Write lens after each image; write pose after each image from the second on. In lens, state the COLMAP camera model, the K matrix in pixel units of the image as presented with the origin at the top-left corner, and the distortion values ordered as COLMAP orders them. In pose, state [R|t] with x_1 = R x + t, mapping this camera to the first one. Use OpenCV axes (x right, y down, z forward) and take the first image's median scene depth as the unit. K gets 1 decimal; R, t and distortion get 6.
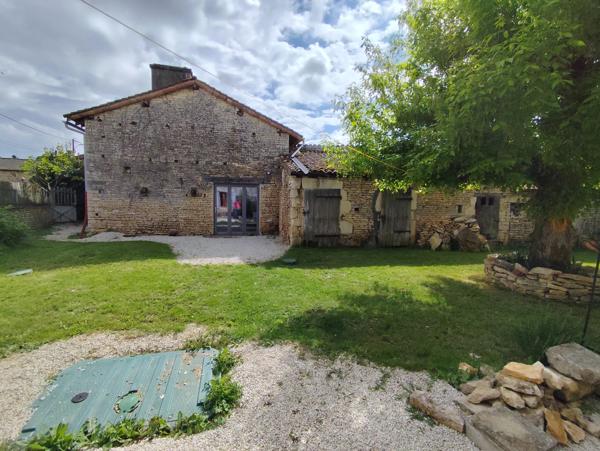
lens RADIAL K [[272.0, 0, 296.1], [0, 272.0, 222.4], [0, 0, 1]] dist [0.001538, -0.003992]
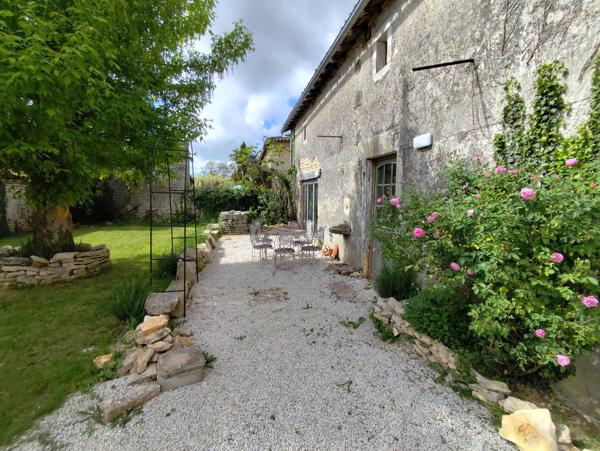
lens RADIAL K [[272.0, 0, 296.1], [0, 272.0, 222.4], [0, 0, 1]] dist [0.001538, -0.003992]
pose [[-0.131119, -0.124227, 0.983552, -0.213652], [0.066394, 0.988790, 0.133740, -0.028763], [-0.989141, 0.082838, -0.121402, 0.201909]]
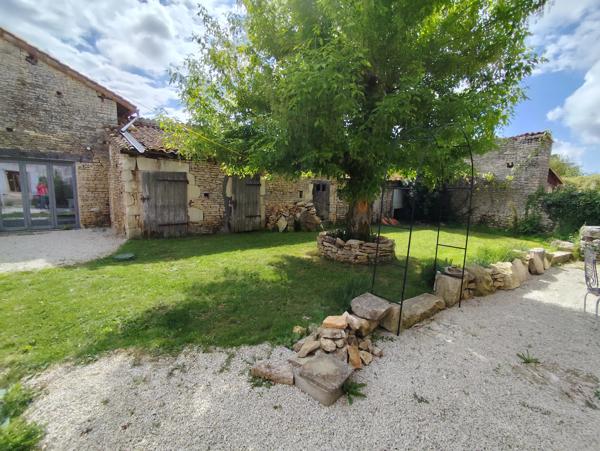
lens RADIAL K [[277.9, 0, 300.0], [0, 277.9, 225.5], [0, 0, 1]] dist [-0.000762, 0.000655]
pose [[0.865490, -0.056426, 0.497737, 0.033202], [0.026464, 0.997398, 0.067054, 0.004287], [-0.500226, -0.044863, 0.864732, -0.009242]]
